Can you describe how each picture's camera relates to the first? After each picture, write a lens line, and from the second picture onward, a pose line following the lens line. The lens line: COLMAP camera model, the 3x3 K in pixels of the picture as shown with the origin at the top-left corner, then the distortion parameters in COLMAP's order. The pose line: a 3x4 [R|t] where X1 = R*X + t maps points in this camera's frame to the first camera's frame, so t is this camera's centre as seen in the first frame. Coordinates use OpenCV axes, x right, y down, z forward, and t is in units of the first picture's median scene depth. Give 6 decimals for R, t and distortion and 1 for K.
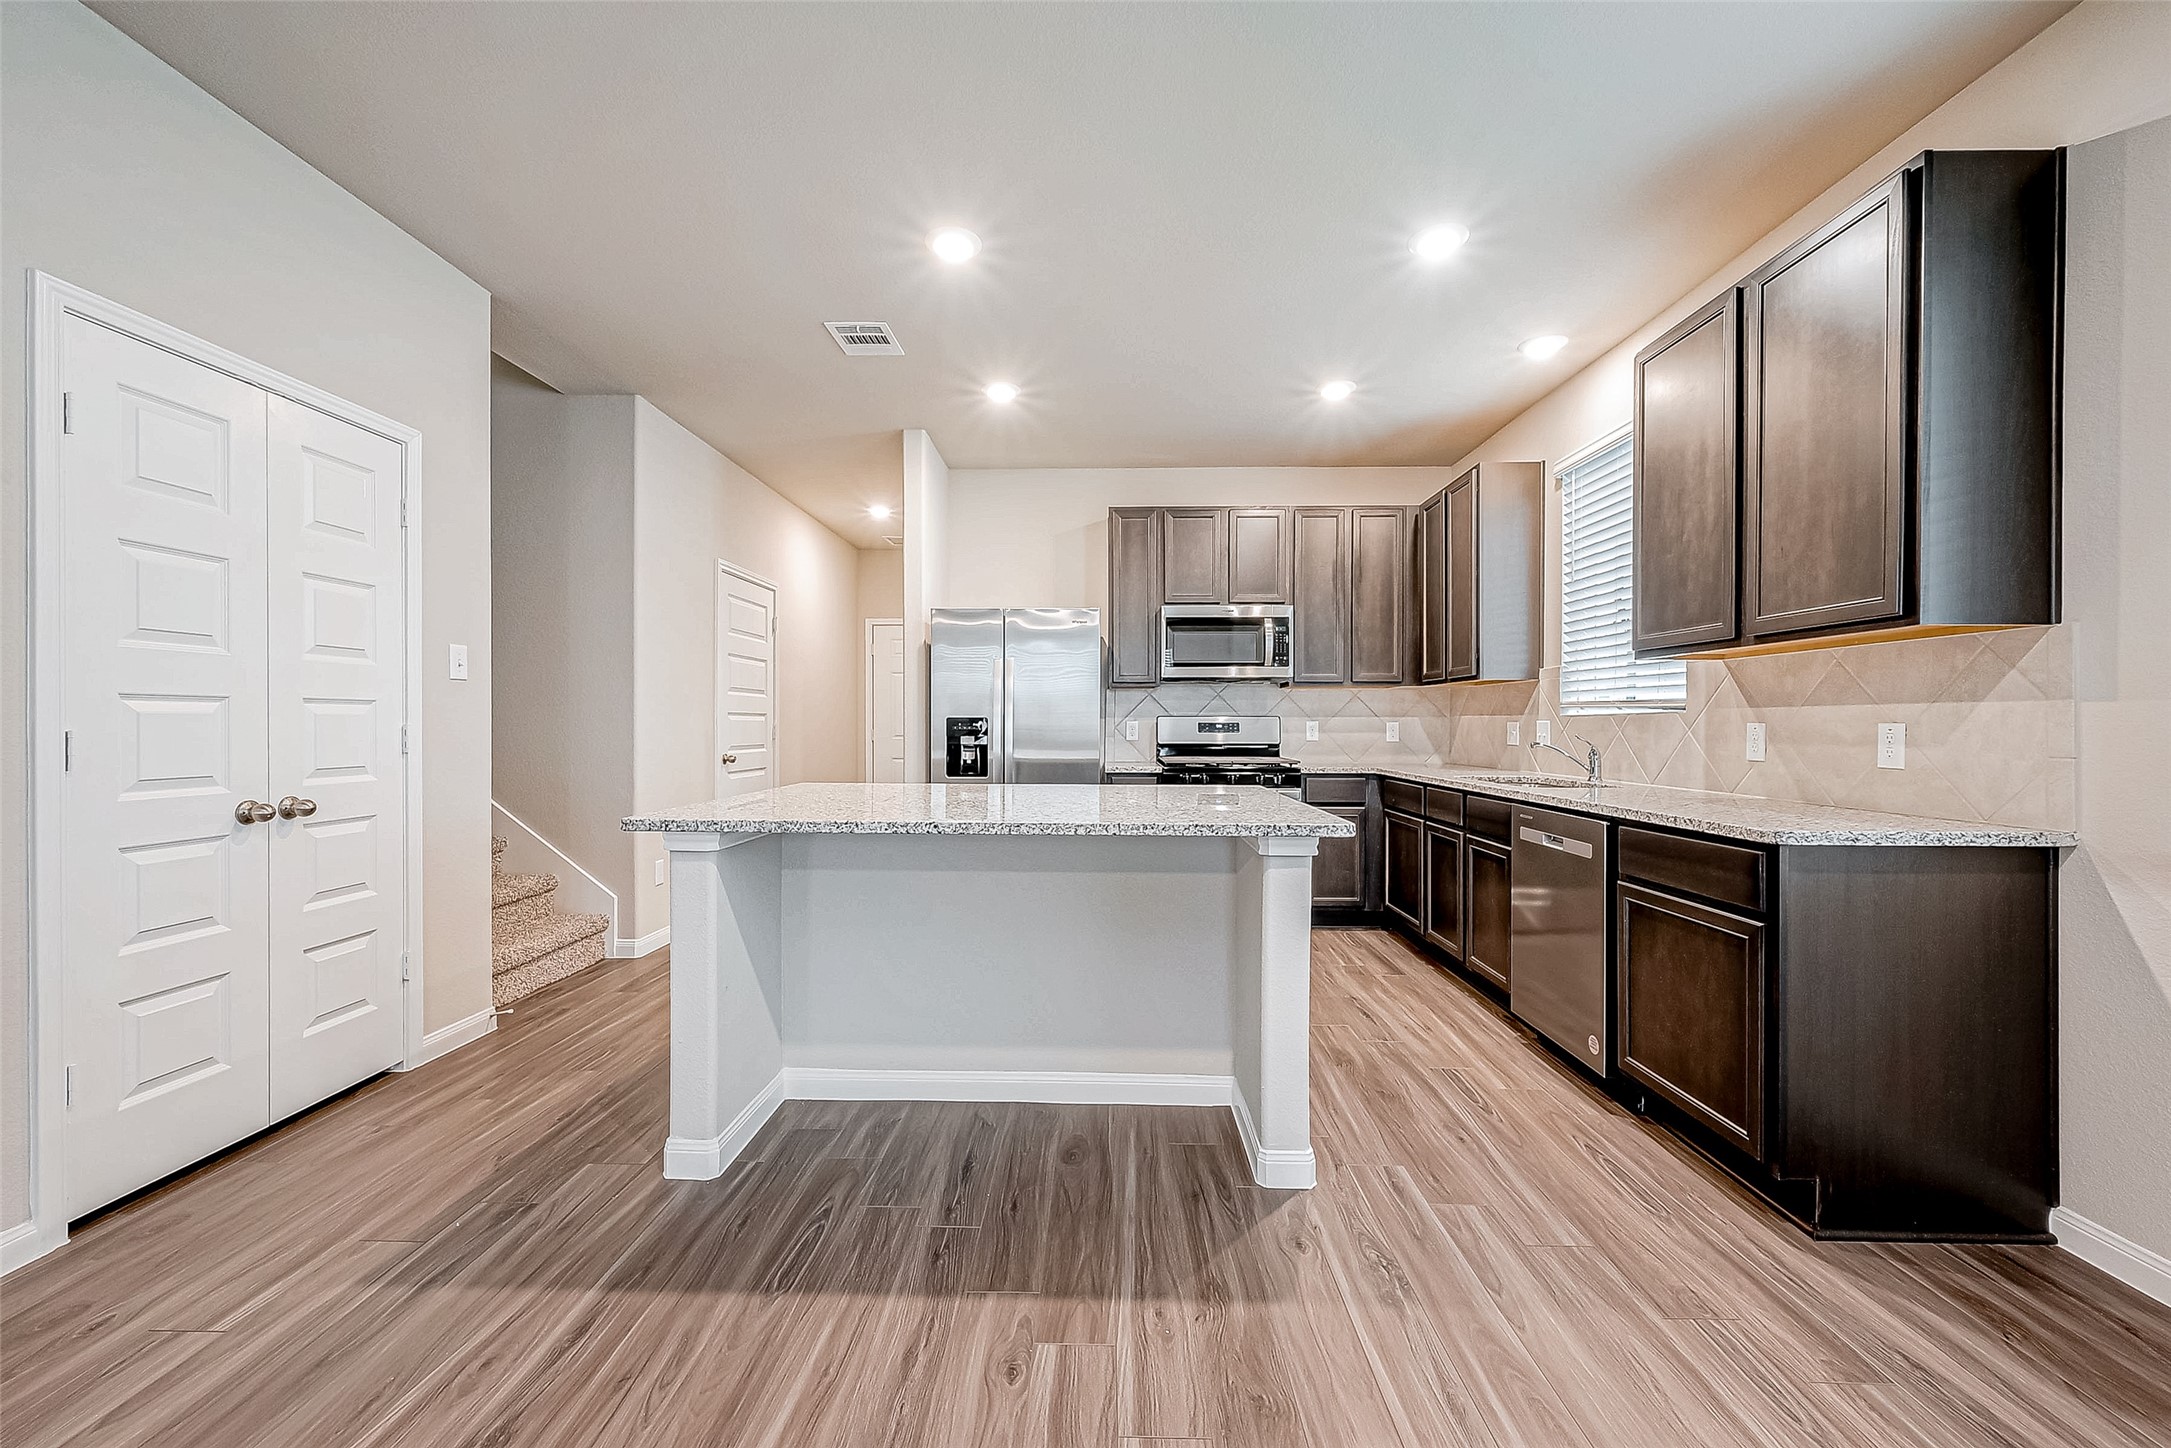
lens RADIAL K [[859.4, 0, 1083.2], [0, 859.4, 725.5], [0, 0, 1]] dist [0.001513, 0.000093]
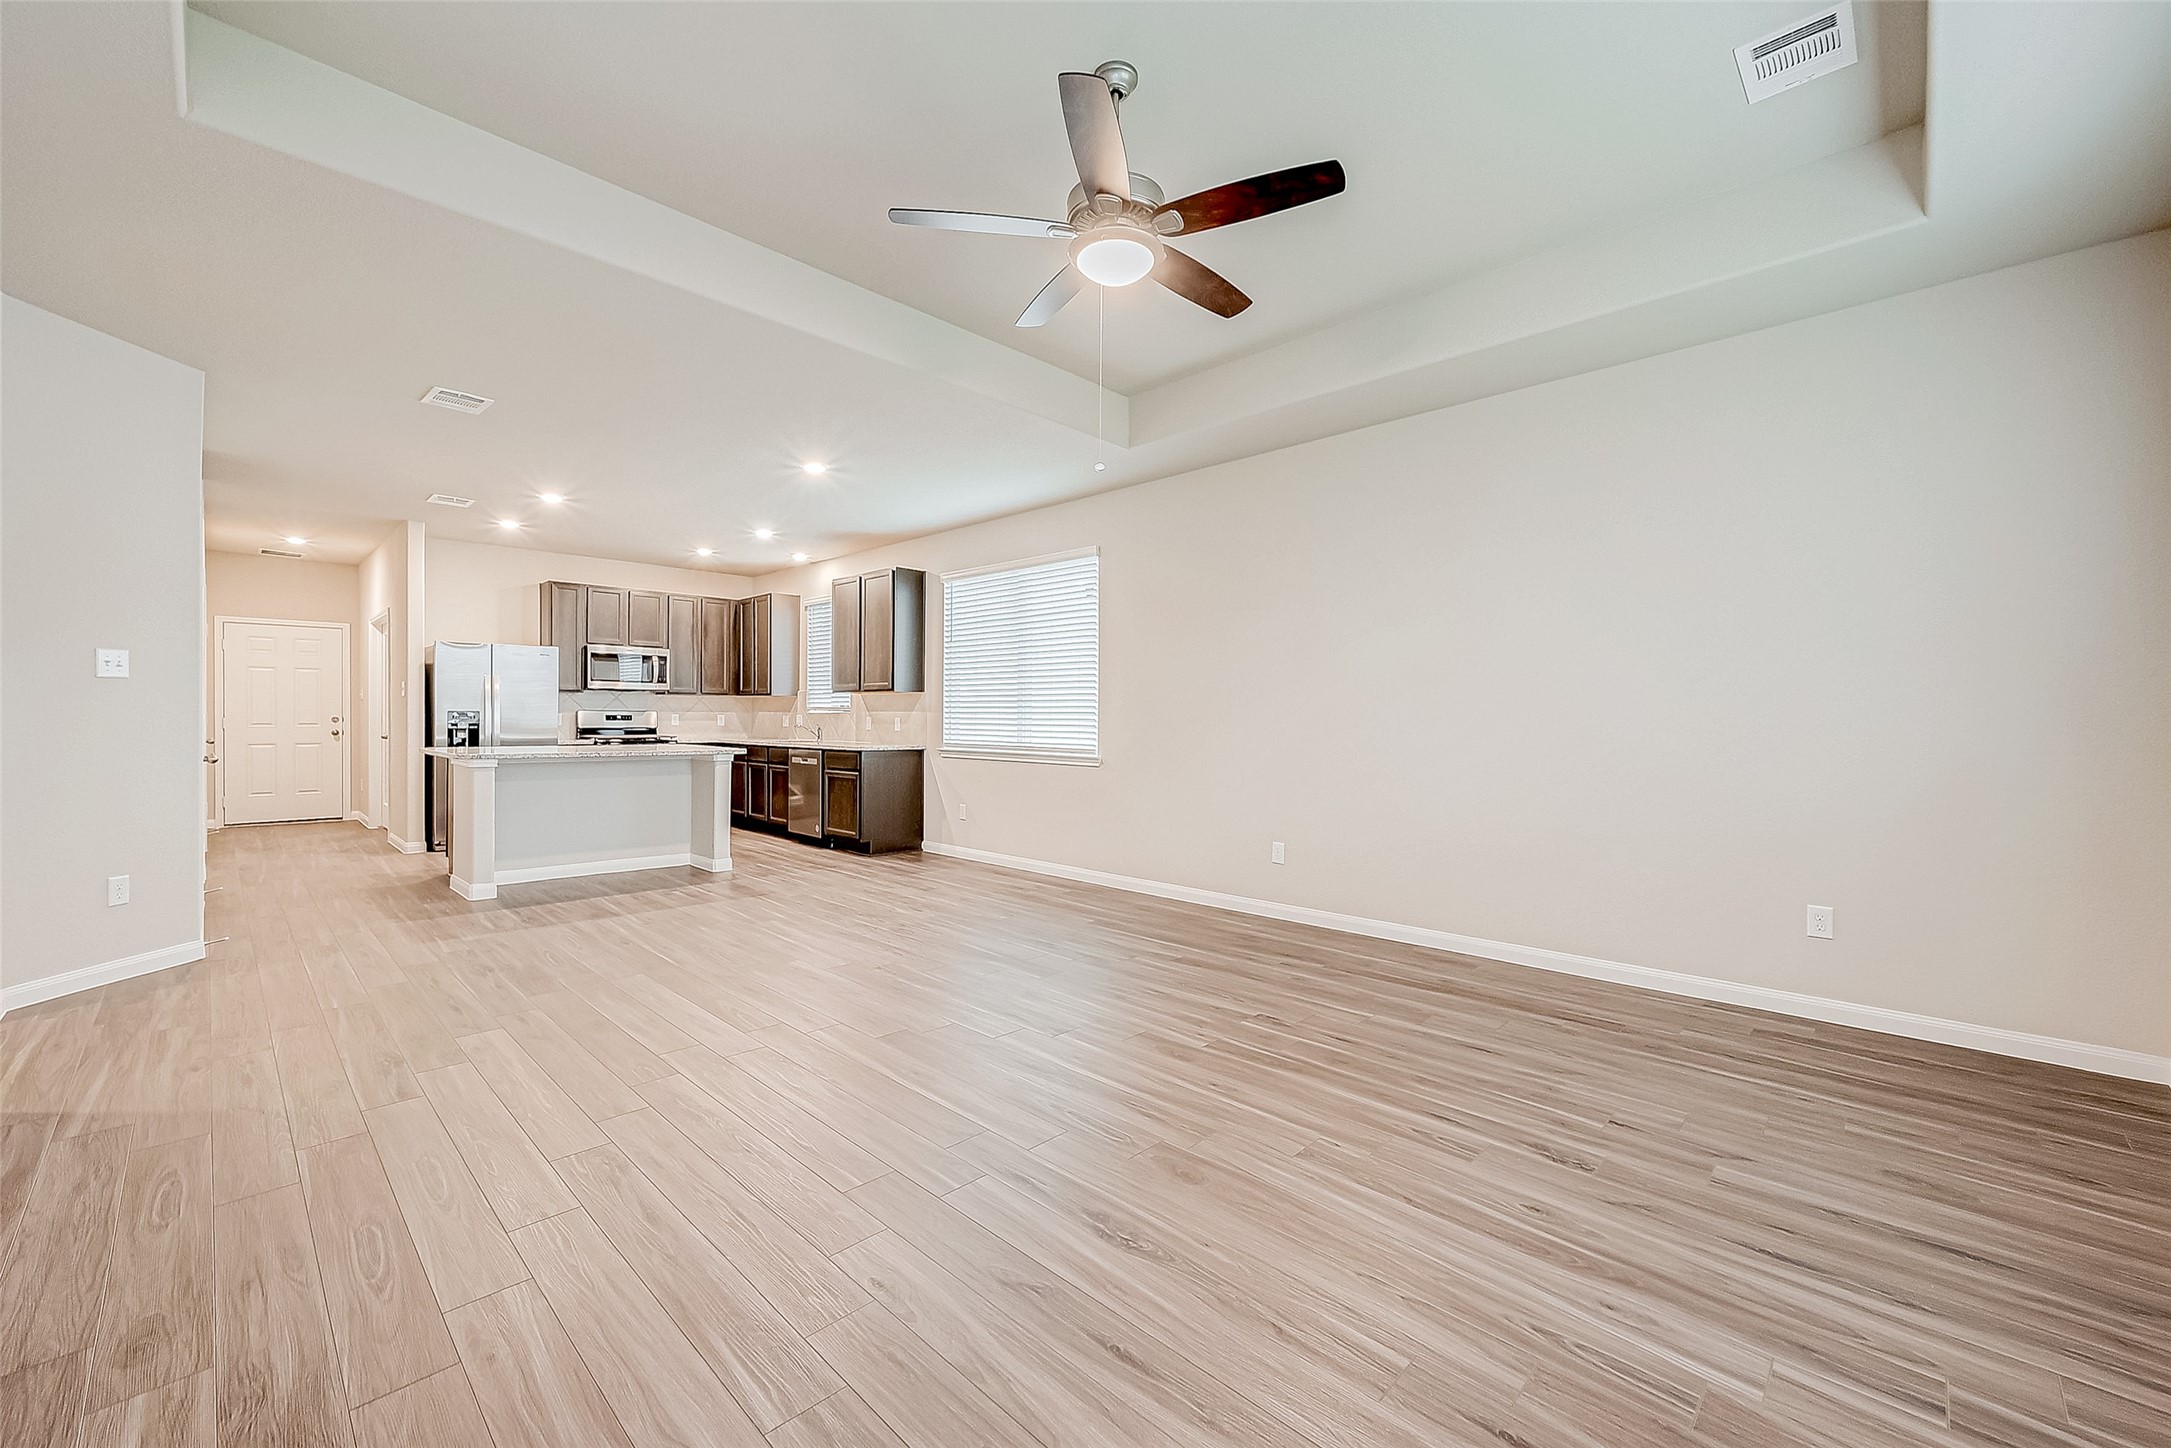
lens RADIAL K [[859.4, 0, 1085.6], [0, 859.4, 726.5], [0, 0, 1]] dist [0.001513, 0.000093]
pose [[0.679988, -0.003941, 0.733213, -0.528477], [-0.005833, 0.999925, 0.010785, -0.004026], [-0.733200, -0.011611, 0.679914, -0.941897]]
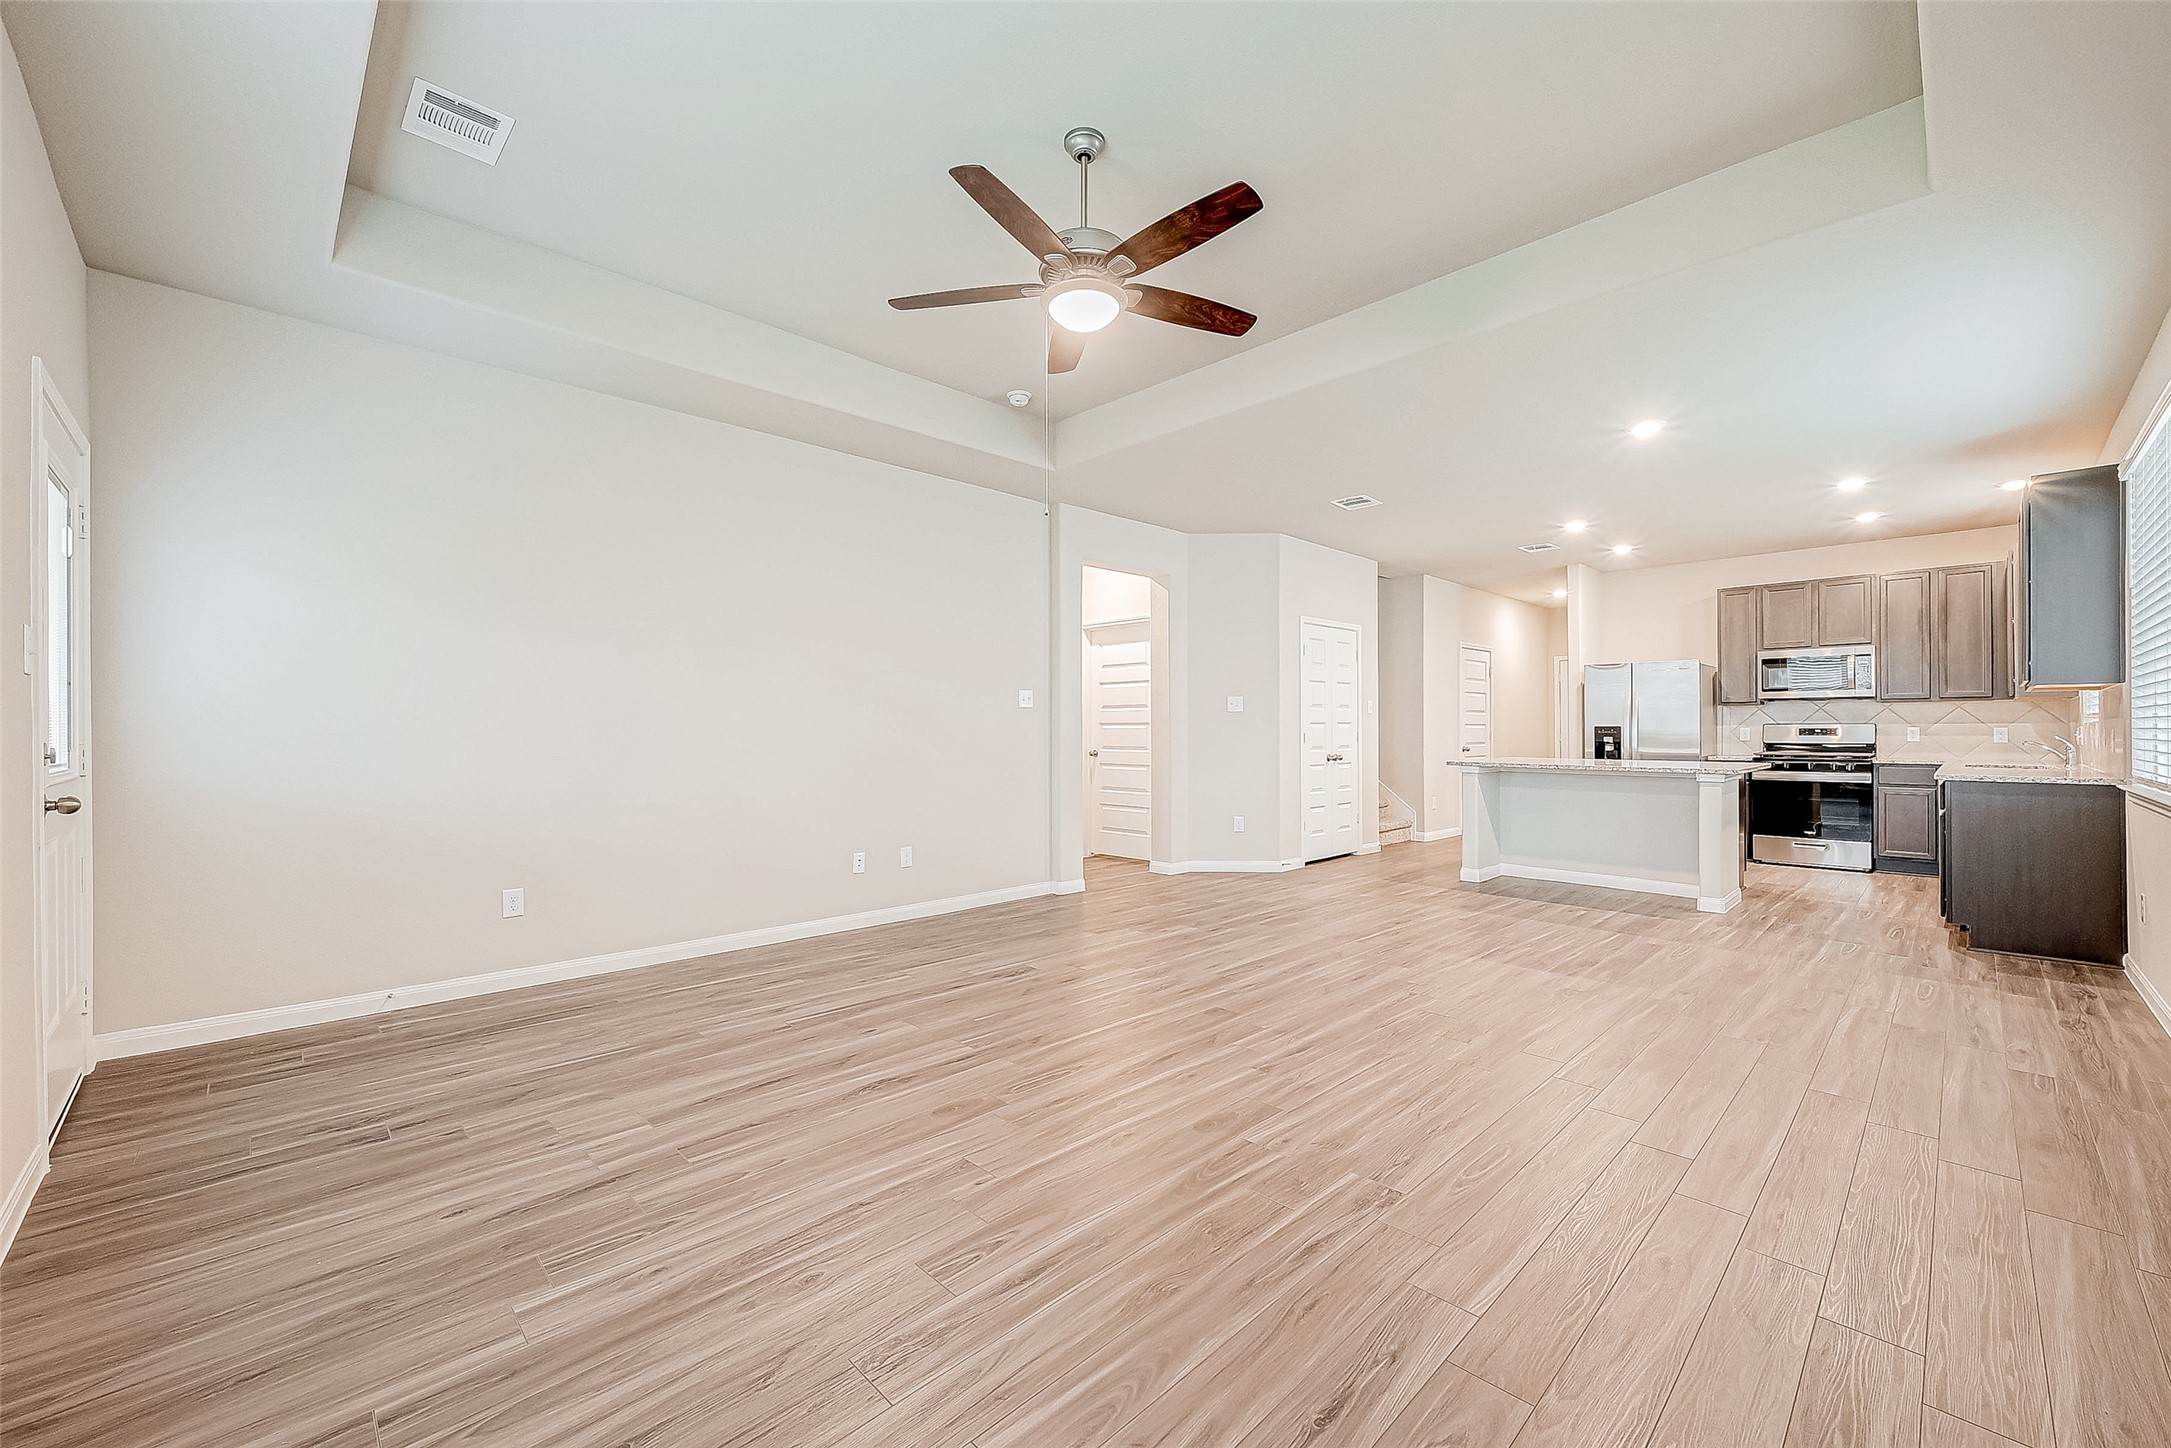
lens RADIAL K [[859.4, 0, 1088.9], [0, 859.4, 722.6], [0, 0, 1]] dist [0.001513, 0.000093]
pose [[0.717115, -0.008979, -0.696897, 0.332527], [0.002748, 0.999946, -0.010056, -0.001663], [0.696950, 0.005296, 0.717100, -1.007708]]
